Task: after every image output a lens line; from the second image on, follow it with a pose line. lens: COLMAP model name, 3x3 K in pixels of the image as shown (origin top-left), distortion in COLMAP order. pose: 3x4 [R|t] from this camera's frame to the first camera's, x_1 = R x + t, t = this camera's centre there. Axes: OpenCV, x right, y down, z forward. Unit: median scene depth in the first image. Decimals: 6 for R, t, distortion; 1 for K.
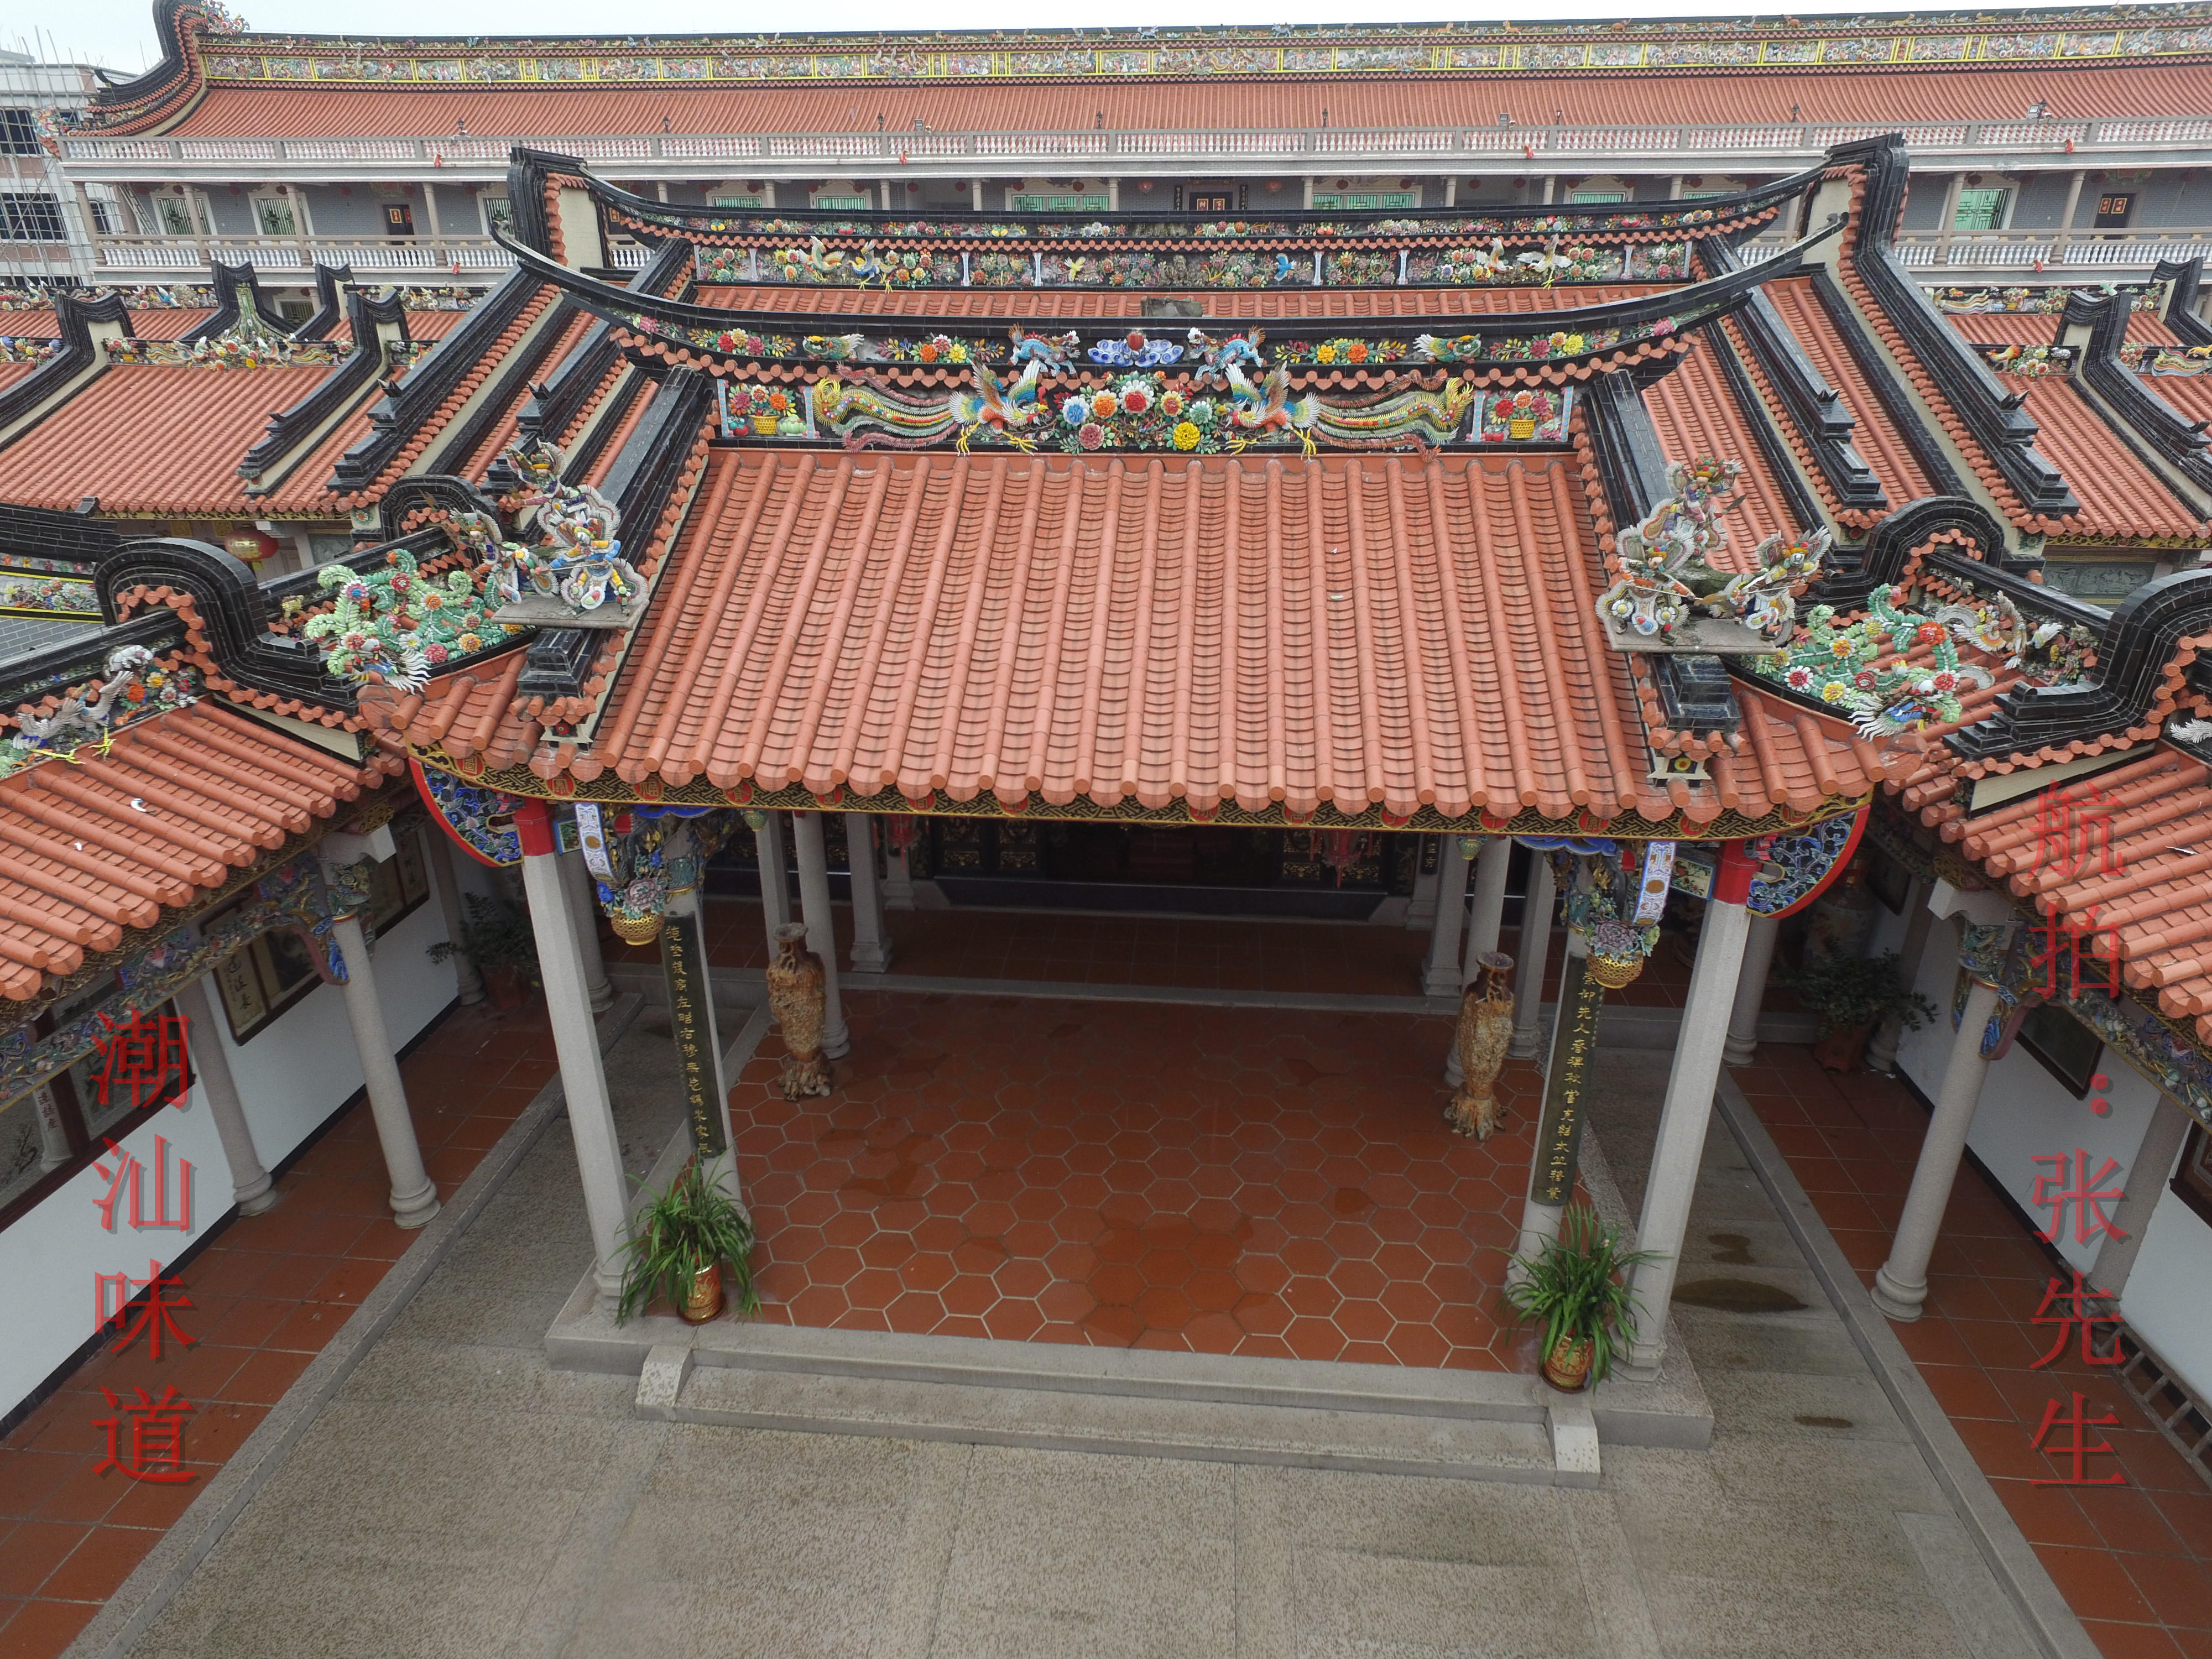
lens RADIAL K [[1280.2, 0, 1103.1], [0, 1280.2, 816.4], [0, 0, 1]] dist [-0.015132, 0.015259]
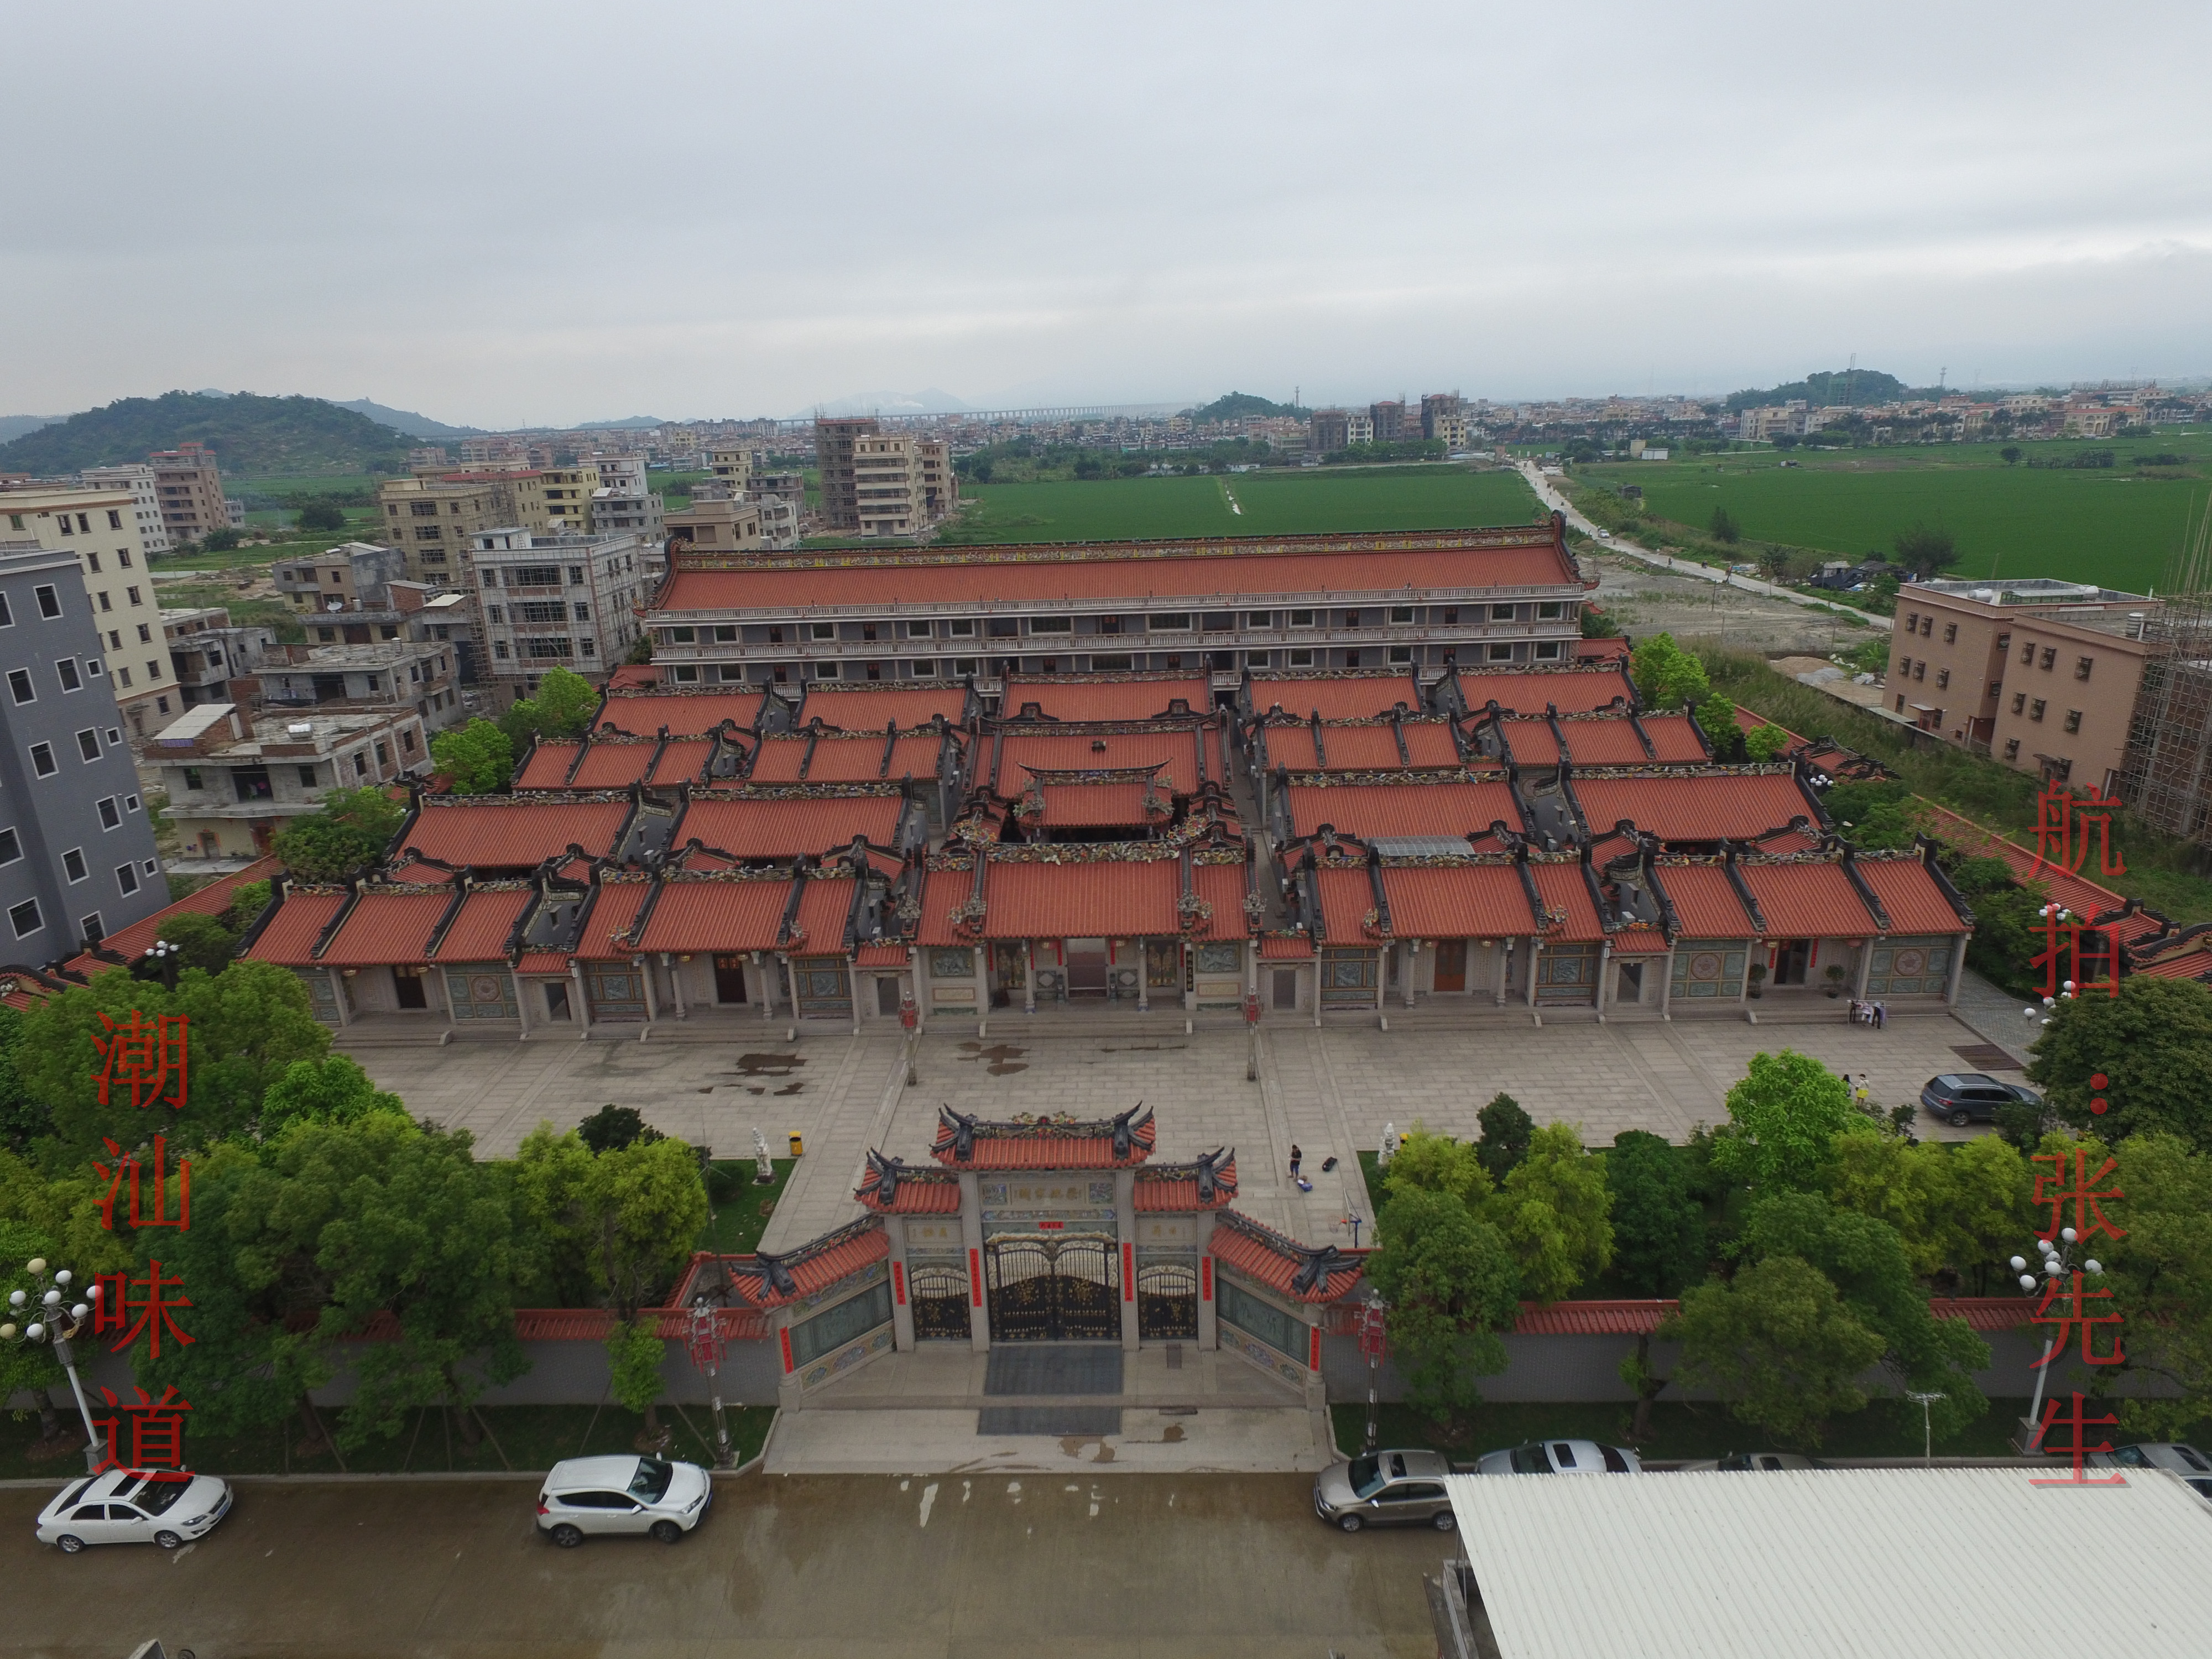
lens RADIAL K [[1280.2, 0, 1109.0], [0, 1280.2, 822.7], [0, 0, 1]] dist [-0.015132, 0.015259]
pose [[0.997658, -0.048103, 0.048624, -0.289236], [0.052142, 0.994969, -0.085549, 0.661002], [-0.044264, 0.087884, 0.995147, -7.094814]]
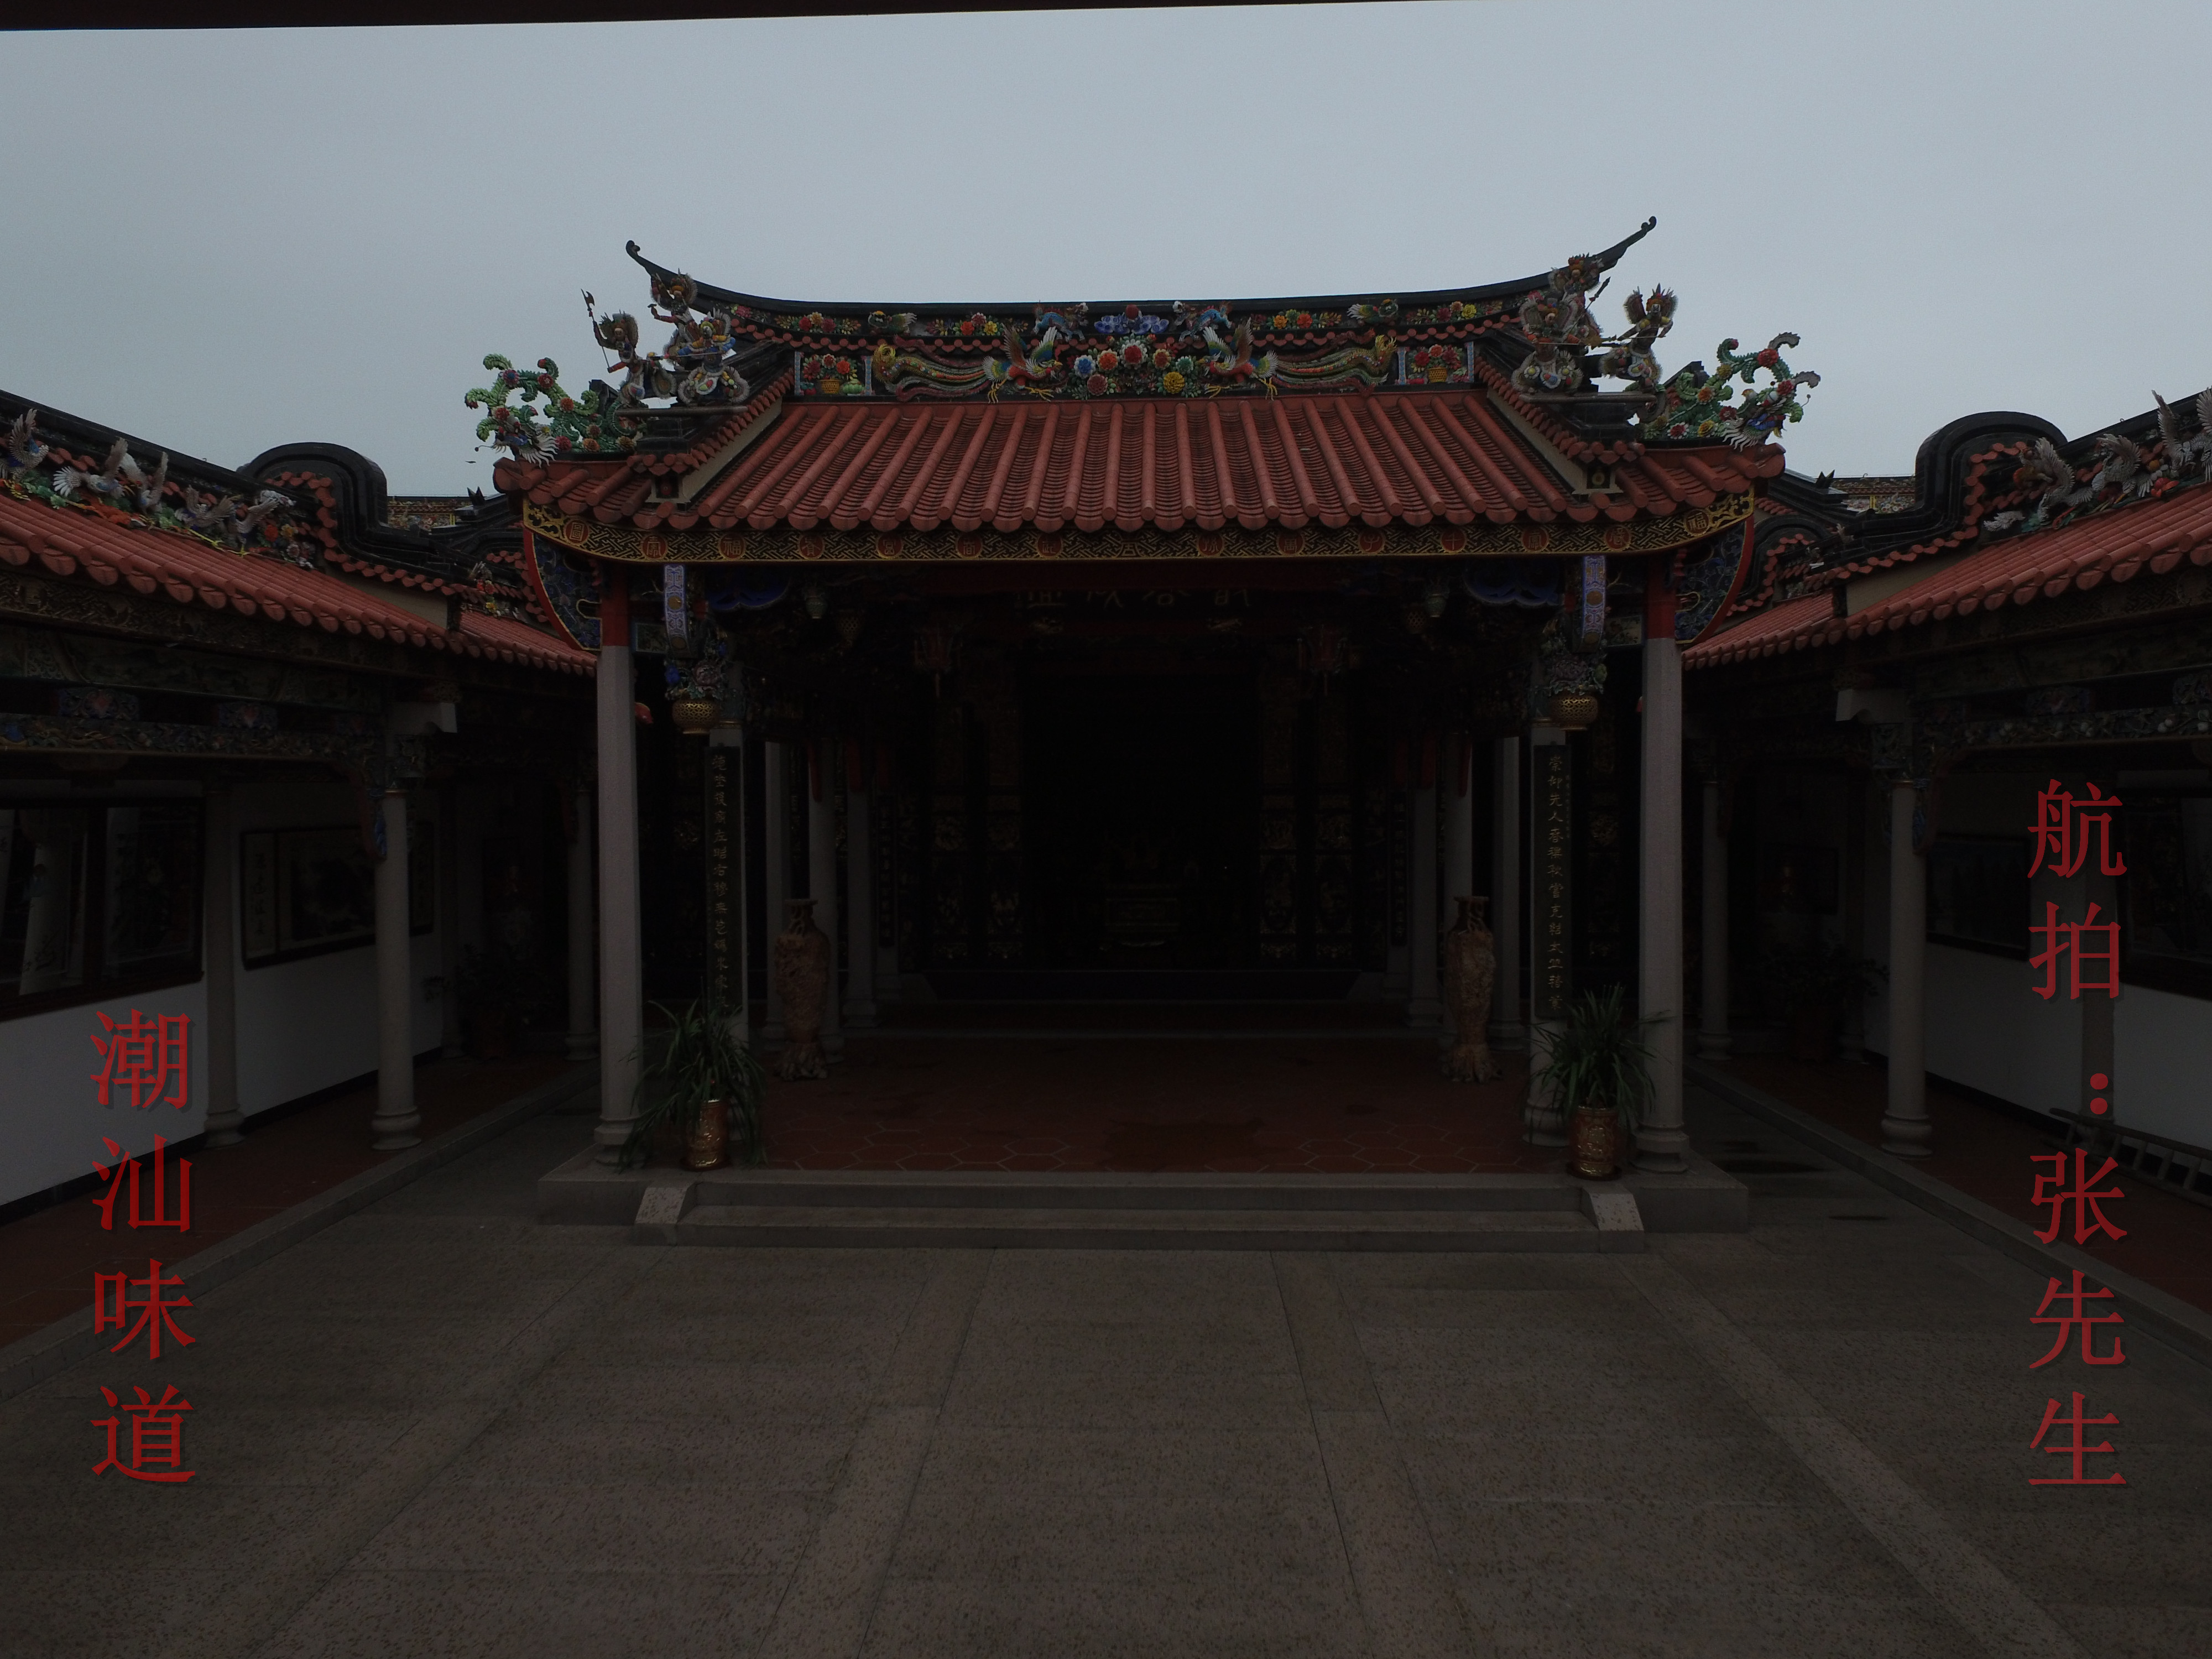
lens RADIAL K [[1280.2, 0, 1103.0], [0, 1280.2, 820.5], [0, 0, 1]] dist [-0.015132, 0.015259]
pose [[0.998726, -0.005121, 0.050193, -0.067175], [0.023073, 0.931070, -0.364111, 0.541458], [-0.044869, 0.364805, 0.930002, -0.003034]]
